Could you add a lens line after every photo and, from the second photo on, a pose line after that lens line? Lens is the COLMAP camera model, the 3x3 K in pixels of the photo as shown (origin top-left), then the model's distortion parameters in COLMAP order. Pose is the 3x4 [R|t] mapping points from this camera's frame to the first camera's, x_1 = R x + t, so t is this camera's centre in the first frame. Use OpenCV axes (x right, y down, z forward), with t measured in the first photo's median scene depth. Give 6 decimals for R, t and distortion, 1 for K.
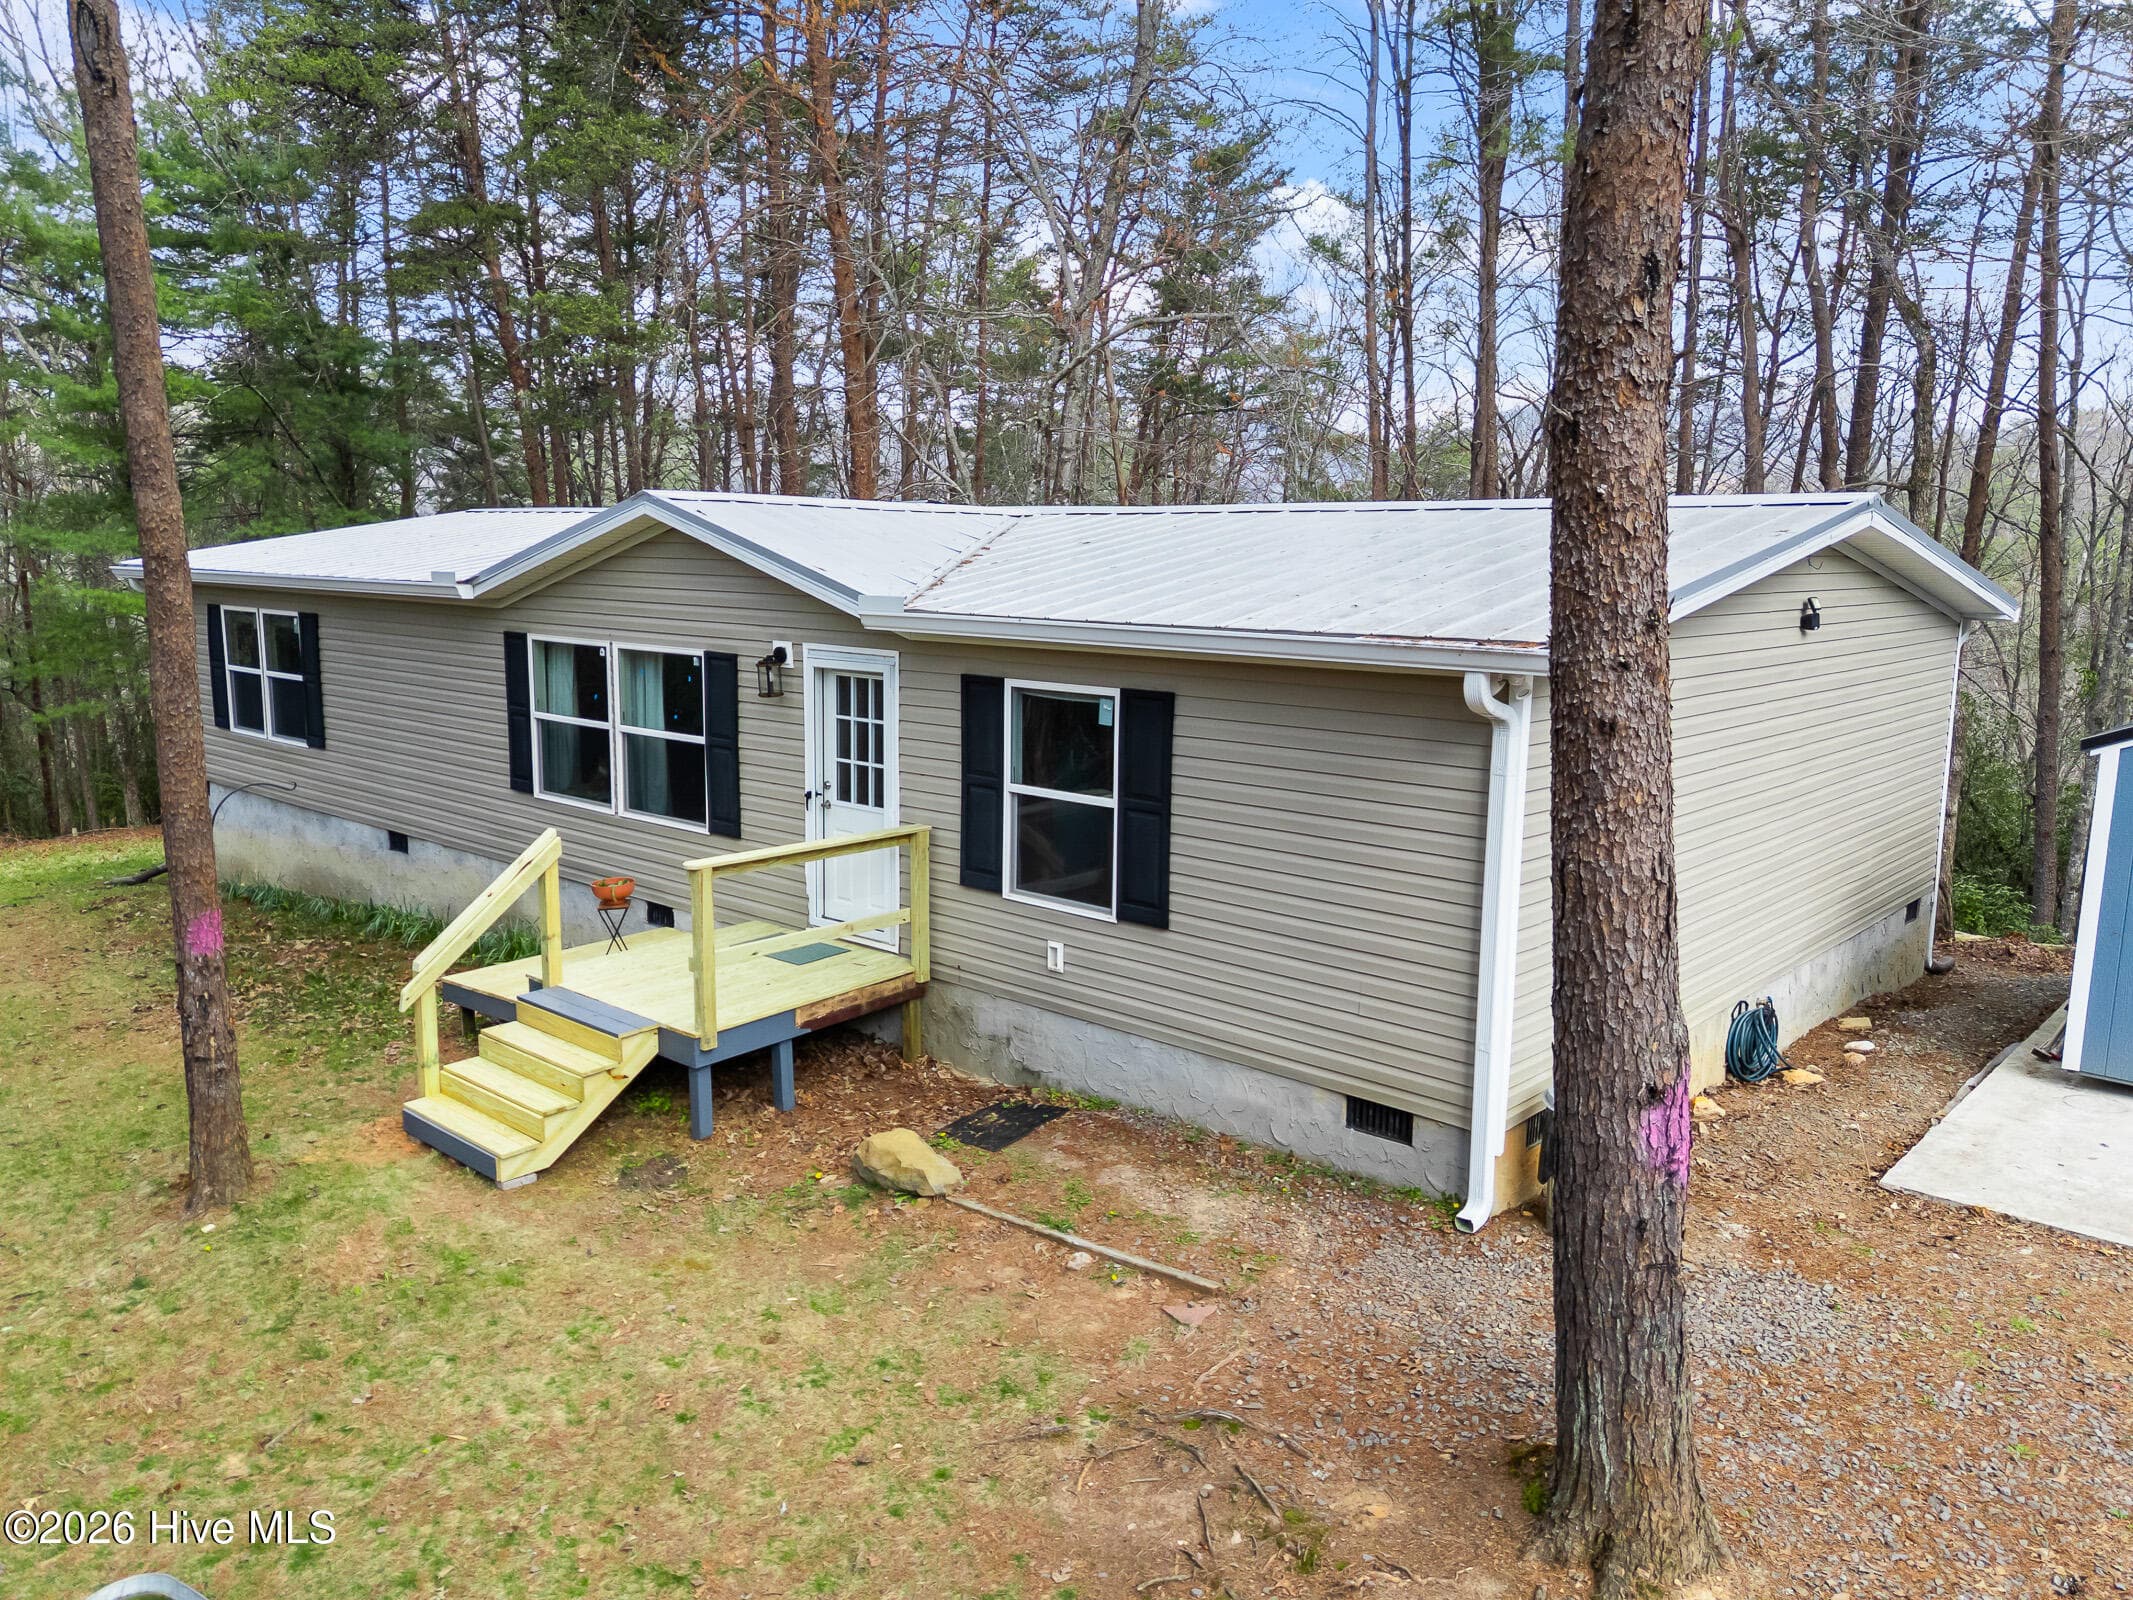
lens RADIAL K [[1565.8, 0, 1066.5], [0, 1565.8, 800.0], [0, 0, 1]] dist [0.036597, -0.000573]
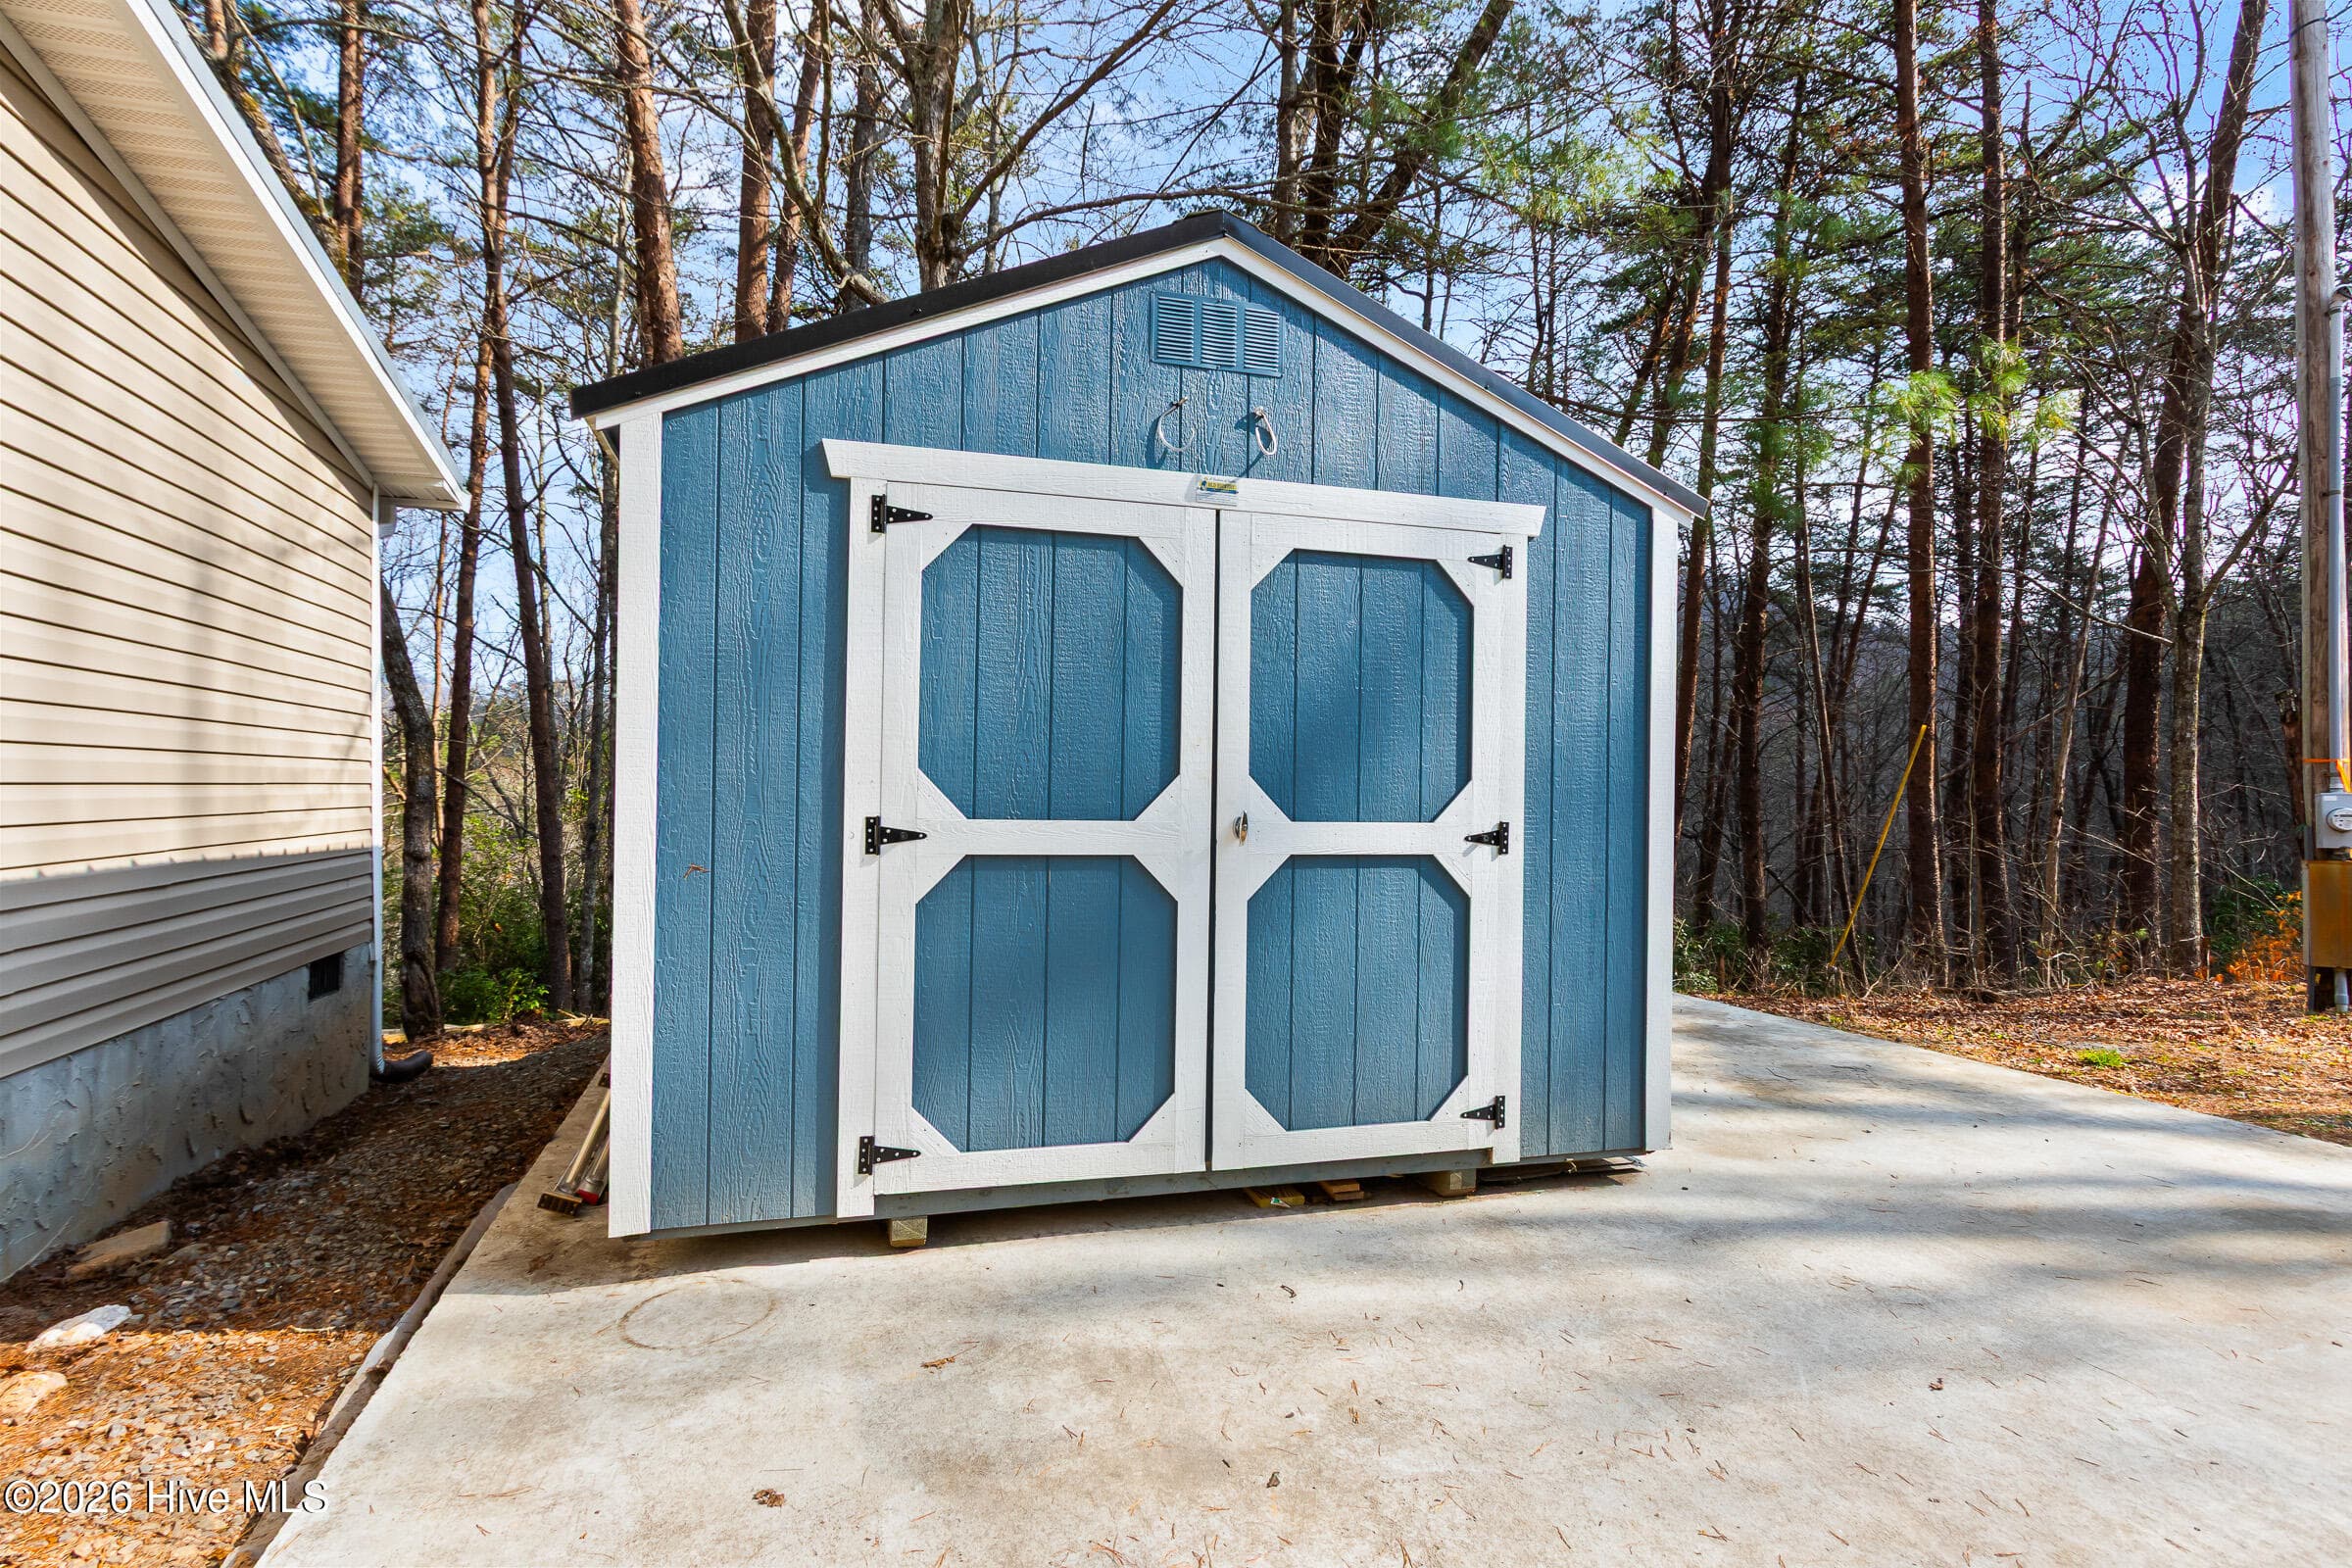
lens RADIAL K [[1145.8, 0, 1176.0], [0, 1145.8, 784.0], [0, 0, 1]] dist [0.001332, 0.000184]
pose [[0.497295, -0.008337, 0.867541, 0.406043], [0.136087, 0.988325, -0.068511, 0.086847], [-0.856842, 0.152131, 0.492624, 0.651183]]
